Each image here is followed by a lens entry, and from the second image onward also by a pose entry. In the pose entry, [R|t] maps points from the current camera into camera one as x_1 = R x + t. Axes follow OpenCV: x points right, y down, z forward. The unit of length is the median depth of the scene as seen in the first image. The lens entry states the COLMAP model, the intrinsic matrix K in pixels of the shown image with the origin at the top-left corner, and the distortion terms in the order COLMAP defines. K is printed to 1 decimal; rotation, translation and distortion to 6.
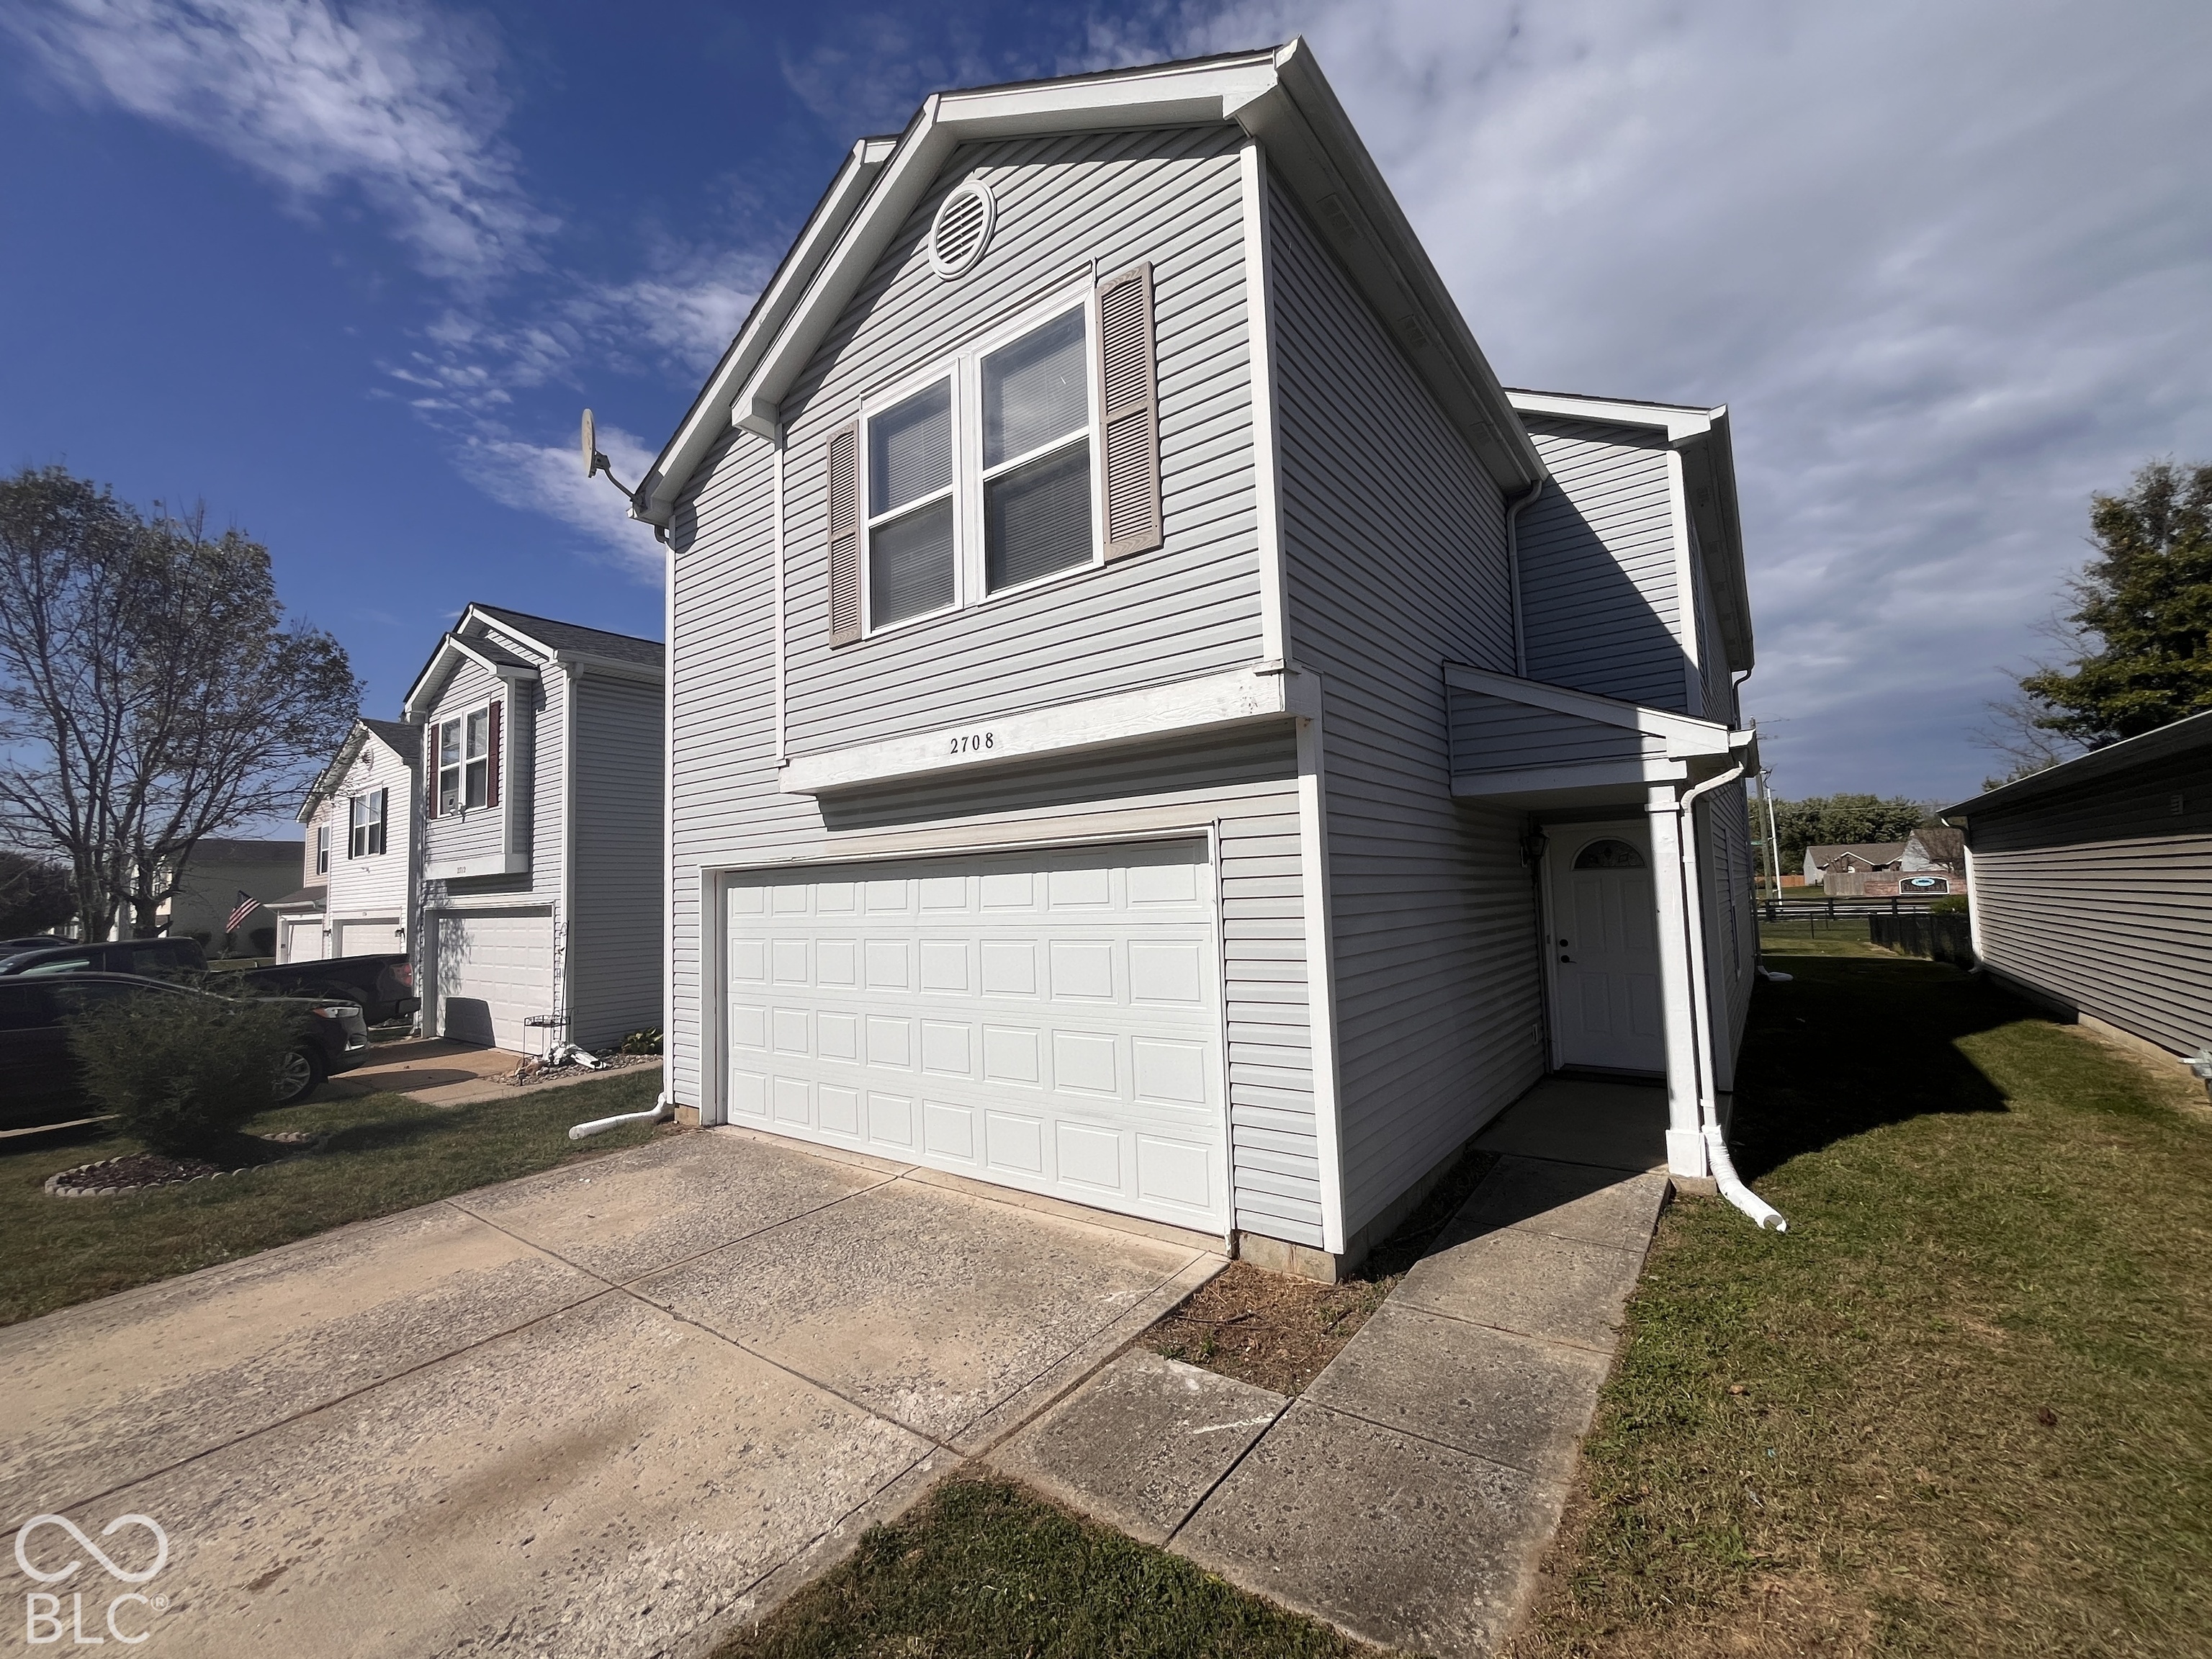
lens RADIAL K [[896.1, 0, 1103.5], [0, 896.1, 830.3], [0, 0, 1]] dist [-0.002466, -0.000054]
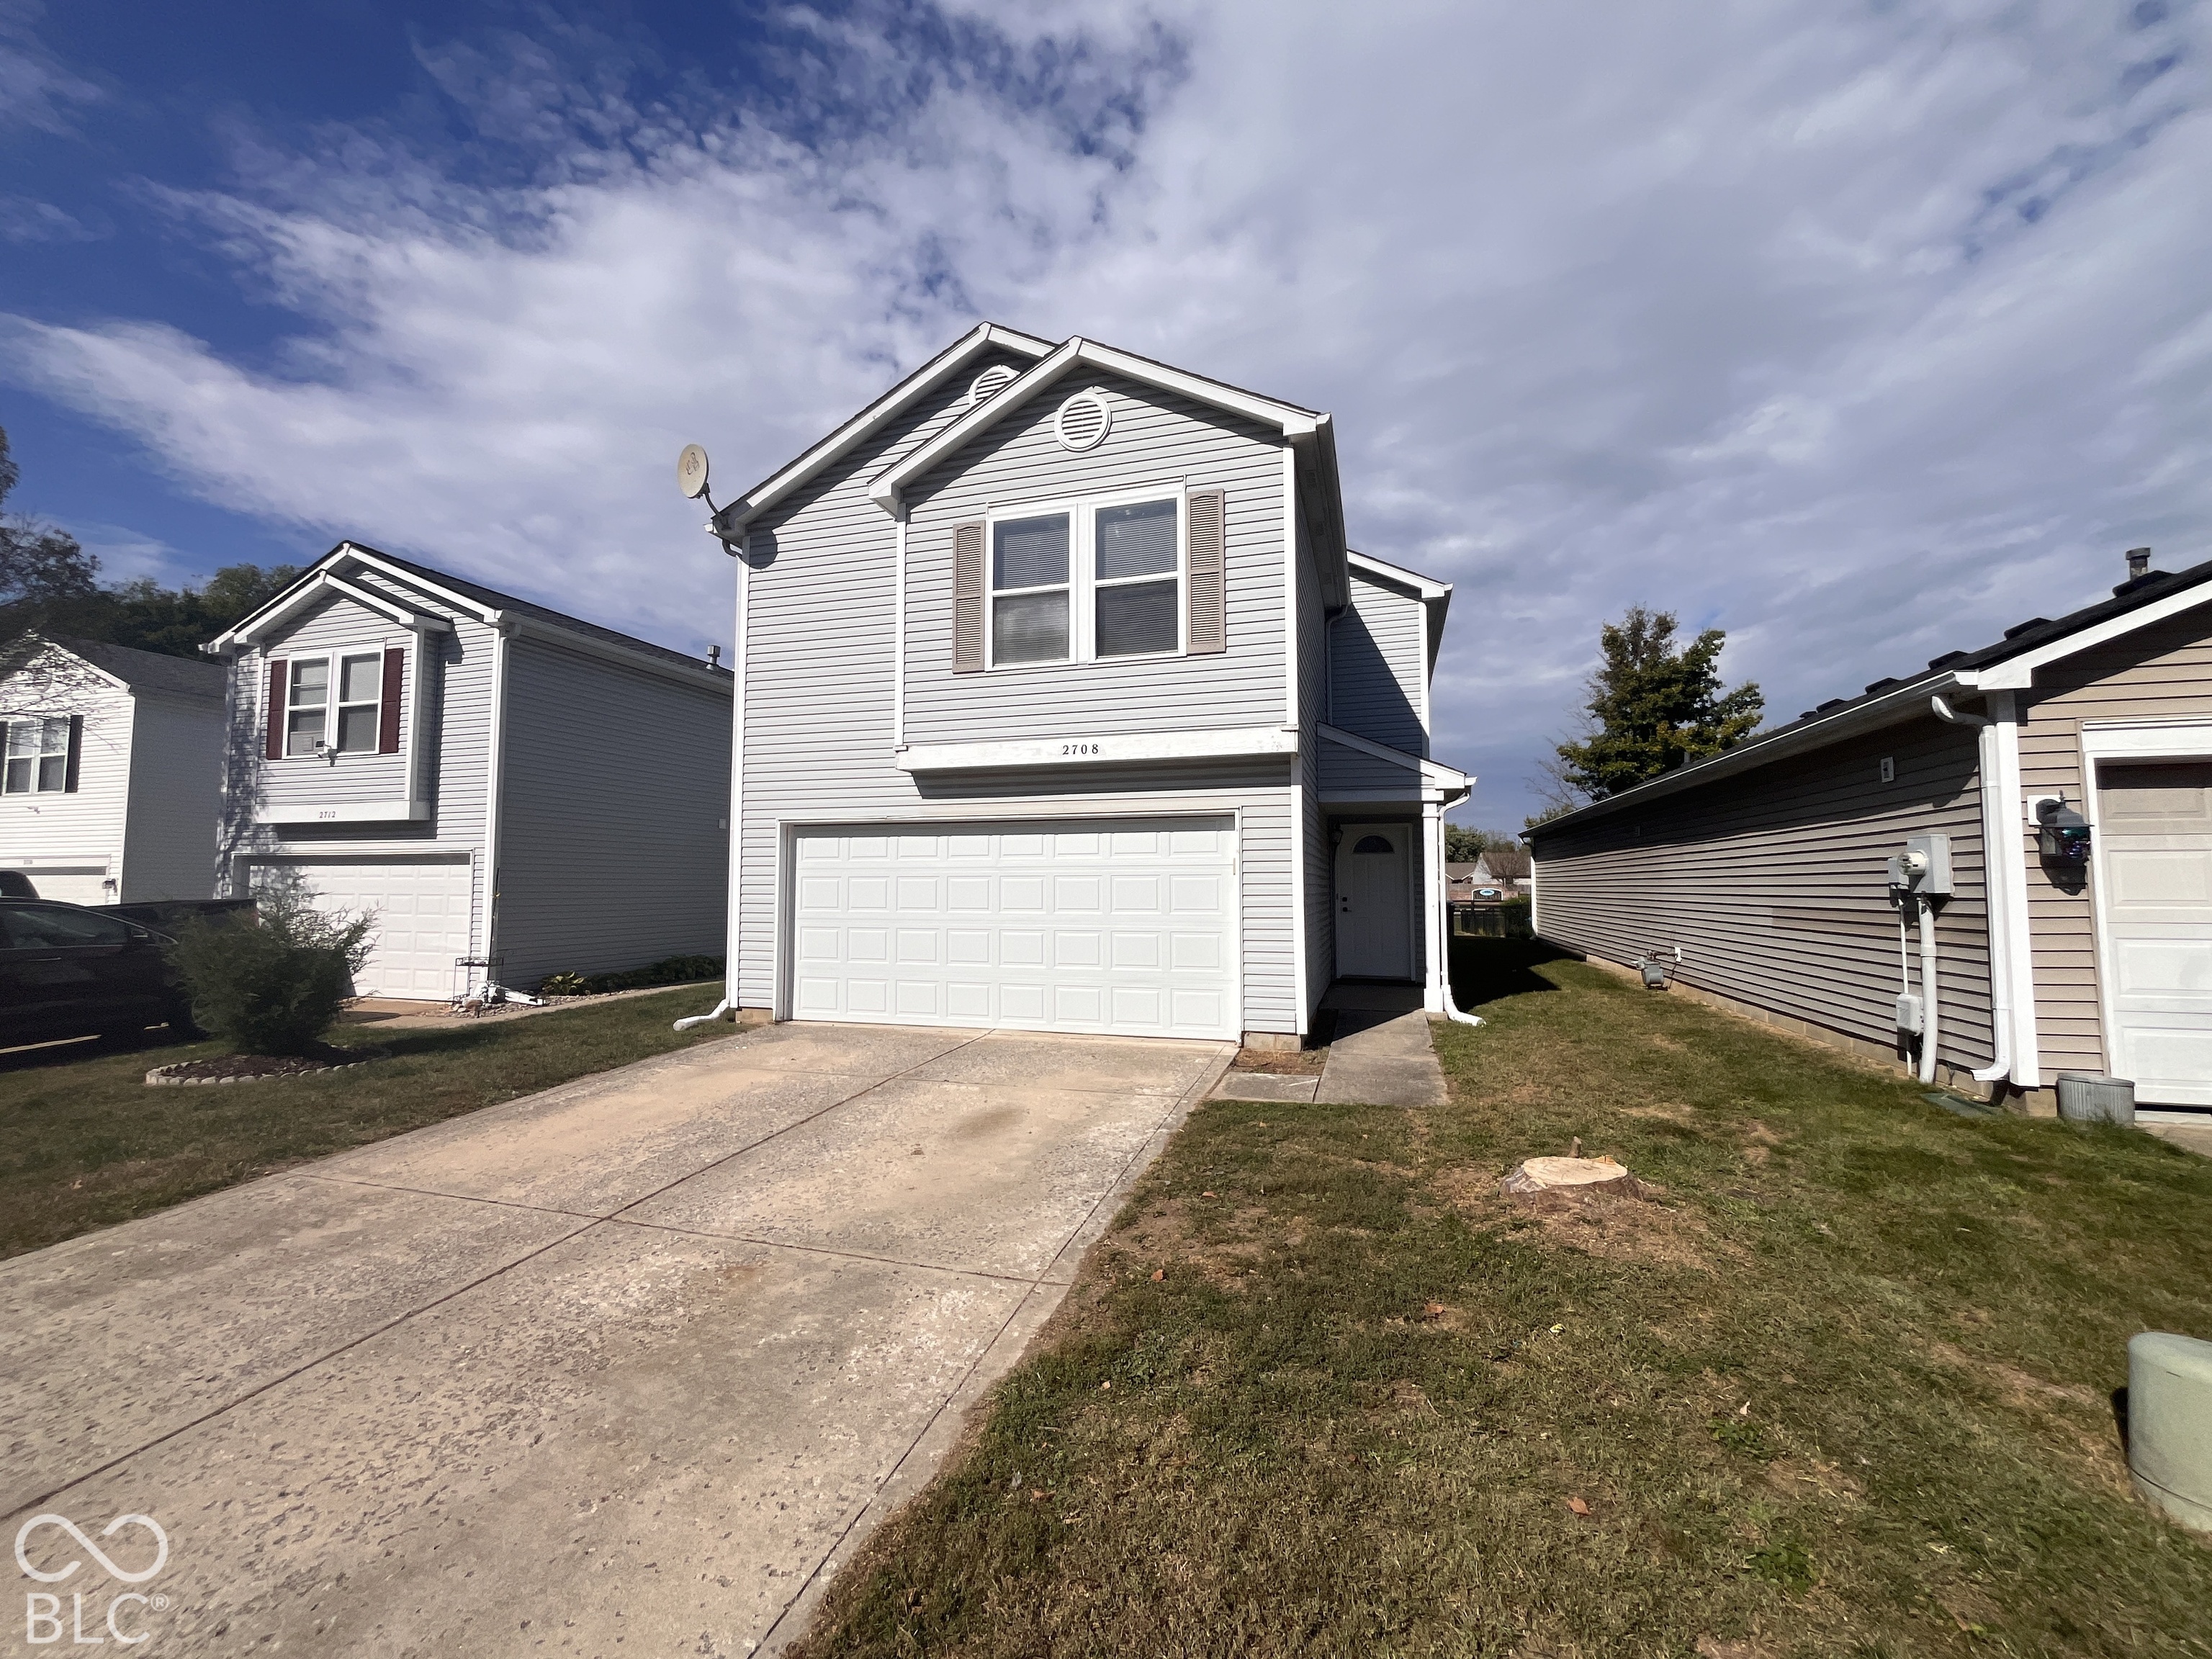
lens RADIAL K [[896.1, 0, 1107.1], [0, 896.1, 830.5], [0, 0, 1]] dist [-0.002466, -0.000054]
pose [[0.939757, 0.052831, 0.337737, -0.539000], [-0.054294, 0.998512, -0.005117, 0.044601], [-0.337505, -0.013528, 0.941226, -0.442386]]
